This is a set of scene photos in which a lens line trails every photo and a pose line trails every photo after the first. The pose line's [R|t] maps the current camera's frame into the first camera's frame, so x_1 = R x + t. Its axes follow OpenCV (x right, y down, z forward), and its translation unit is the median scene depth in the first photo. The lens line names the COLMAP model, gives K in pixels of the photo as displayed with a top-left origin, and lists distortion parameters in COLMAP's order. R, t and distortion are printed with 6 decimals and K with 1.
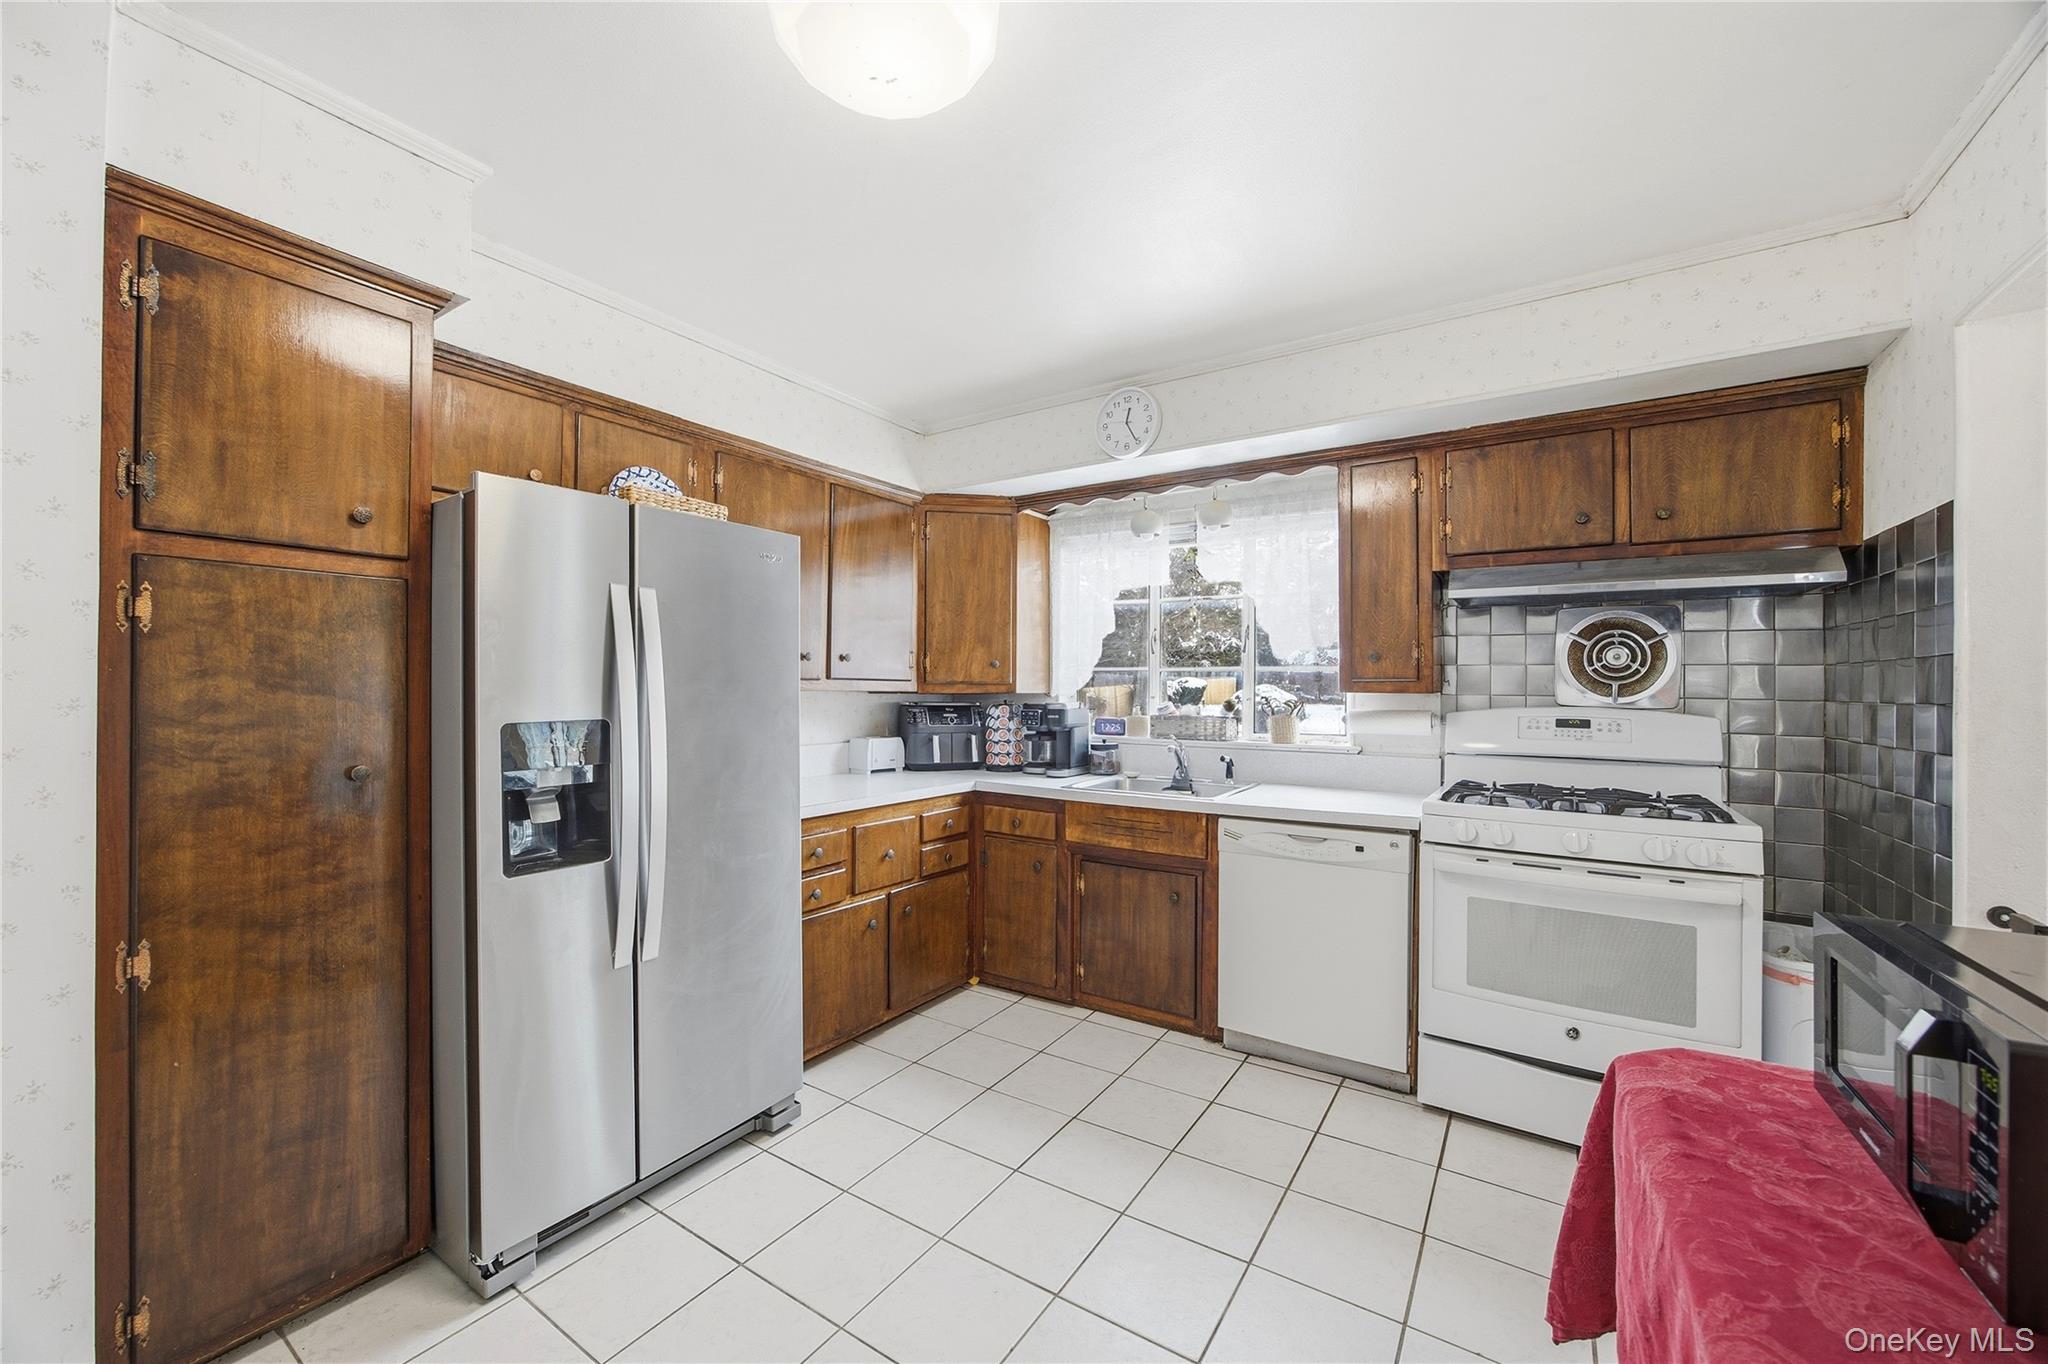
lens RADIAL K [[784.3, 0, 1024.0], [0, 784.3, 682.0], [0, 0, 1]] dist [-0.033189, 0.000018]
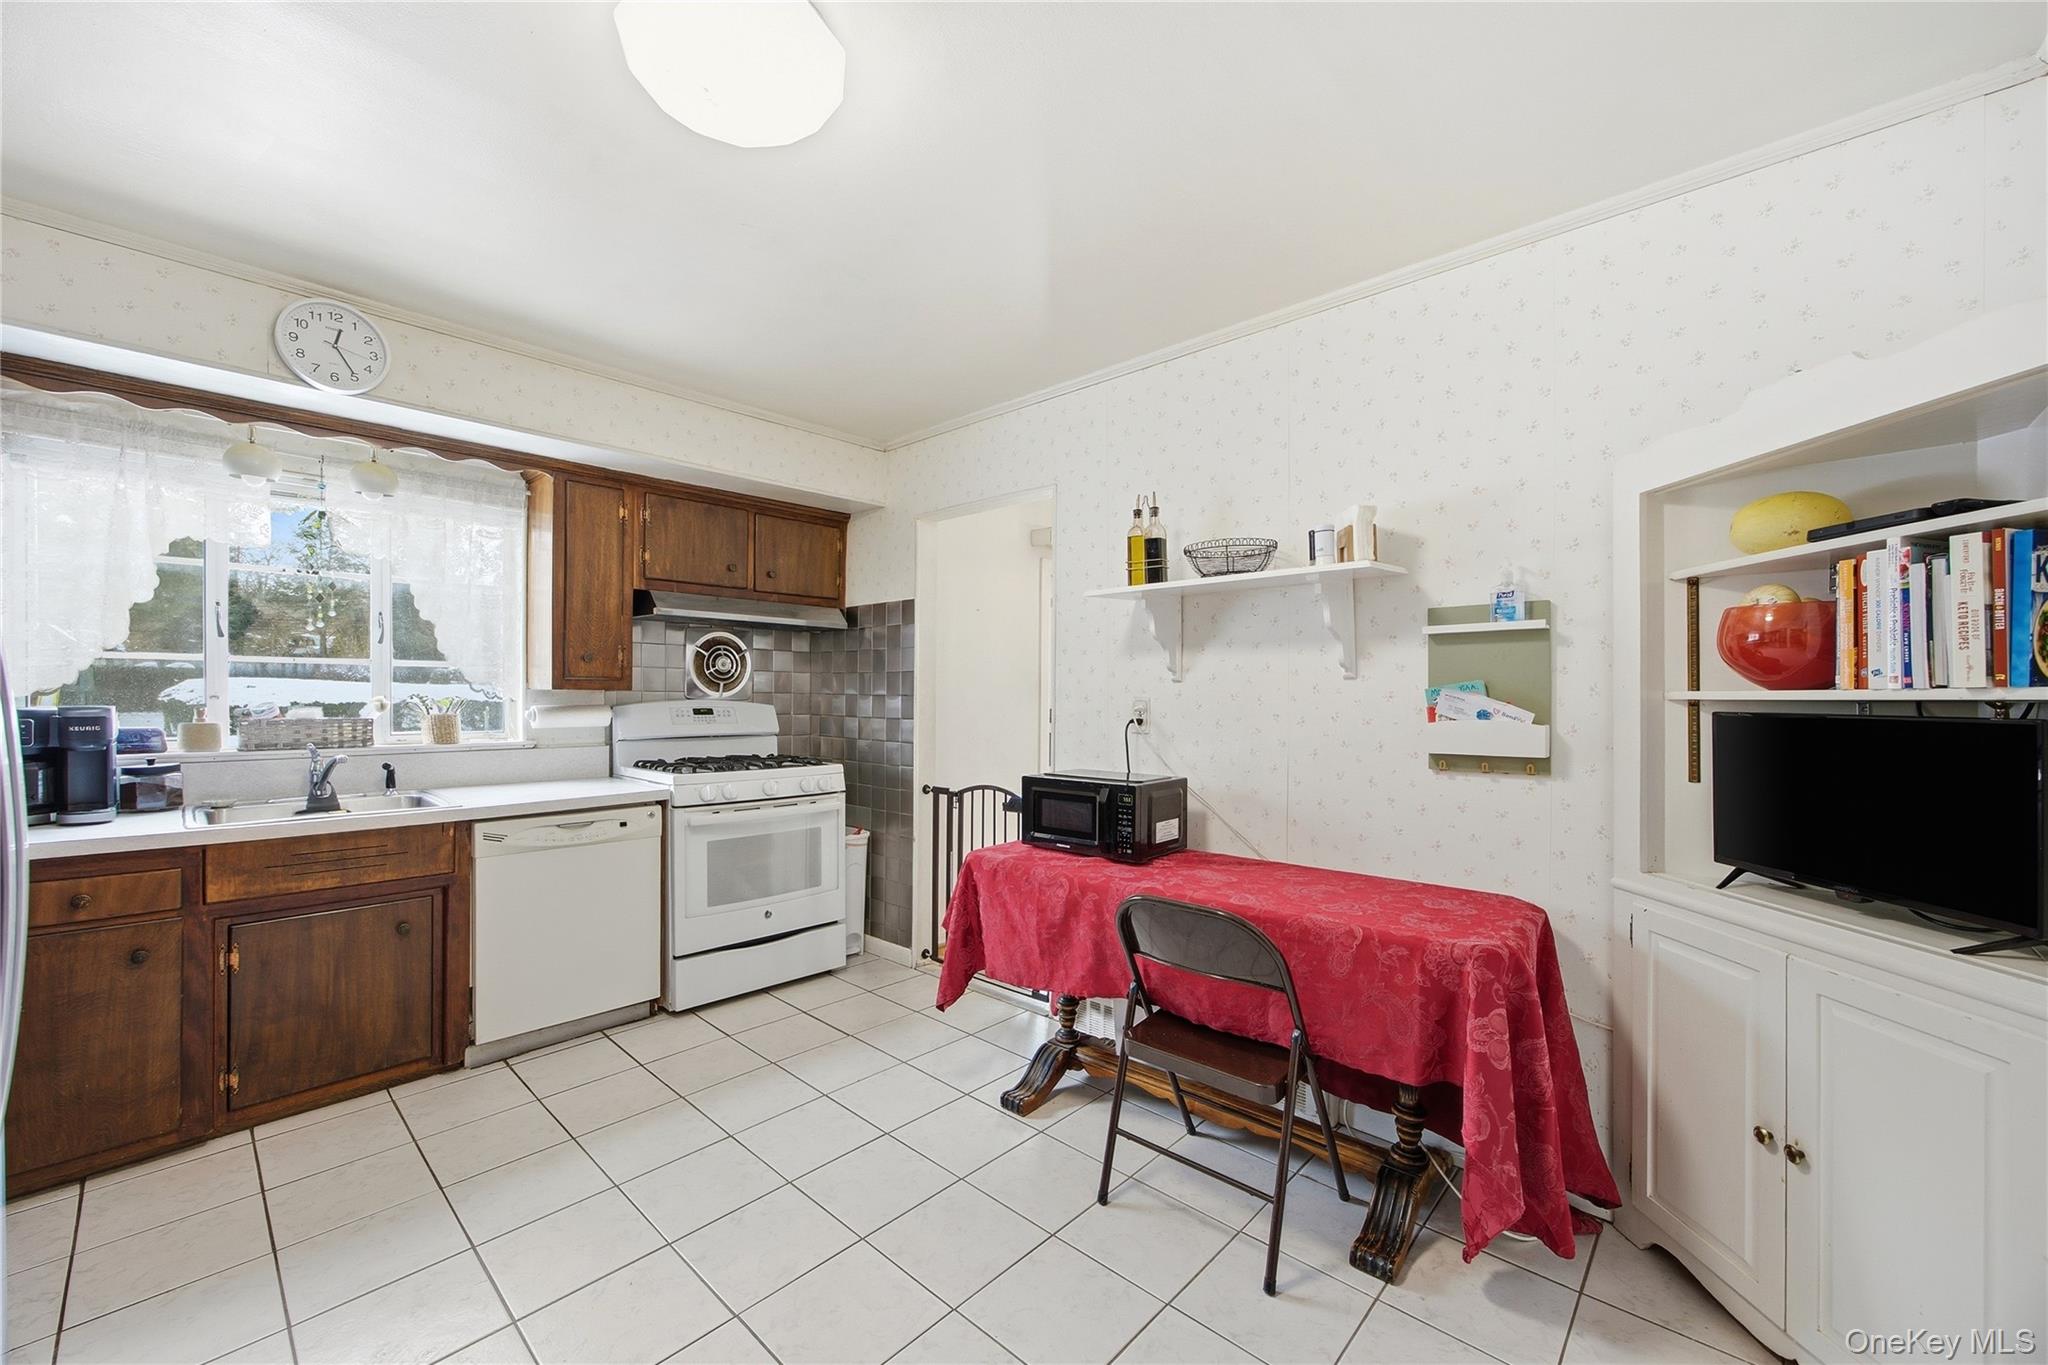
lens RADIAL K [[790.5, 0, 1025.7], [0, 790.5, 690.3], [0, 0, 1]] dist [-0.031326, 0.000463]
pose [[0.151626, -0.003793, 0.988431, -0.581820], [-0.015780, 0.999856, 0.006257, -0.002233], [-0.988312, -0.016546, 0.151544, 0.210476]]
